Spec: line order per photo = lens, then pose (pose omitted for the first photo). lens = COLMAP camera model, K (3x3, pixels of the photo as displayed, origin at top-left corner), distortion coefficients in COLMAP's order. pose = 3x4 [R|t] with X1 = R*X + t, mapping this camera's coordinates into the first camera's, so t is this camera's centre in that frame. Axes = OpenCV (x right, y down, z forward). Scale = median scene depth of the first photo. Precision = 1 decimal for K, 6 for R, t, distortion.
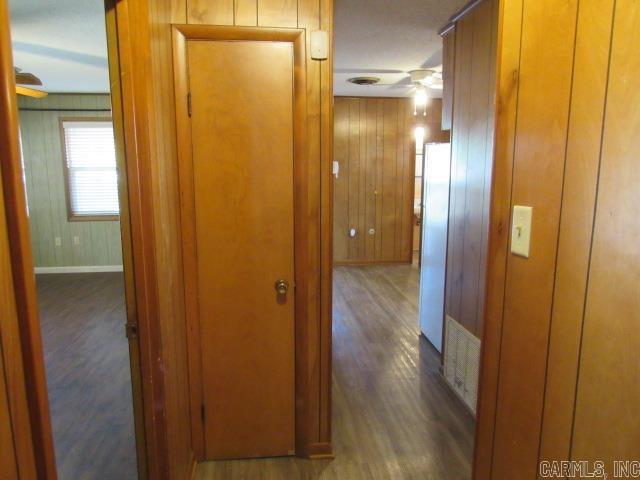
lens RADIAL K [[463.8, 0, 320.0], [0, 463.8, 240.0], [0, 0, 1]] dist [-0.008304, 0.004519]
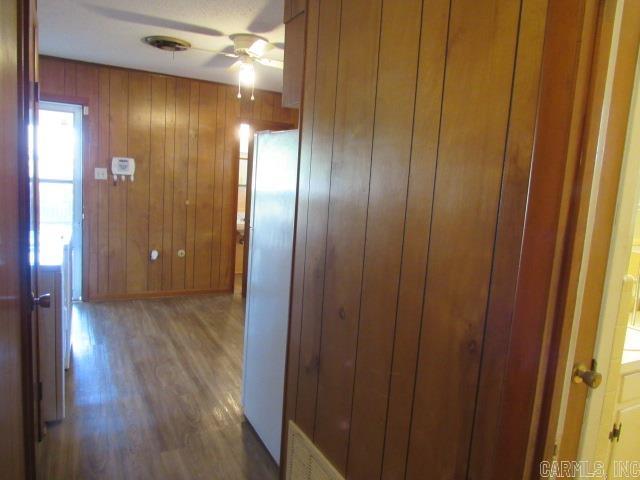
lens RADIAL K [[463.8, 0, 320.0], [0, 463.8, 240.0], [0, 0, 1]] dist [-0.008304, 0.004519]
pose [[0.929708, 0.013809, 0.368040, 0.044385], [-0.005694, 0.999716, -0.023126, -0.024770], [-0.368255, 0.019405, 0.929522, 0.213019]]
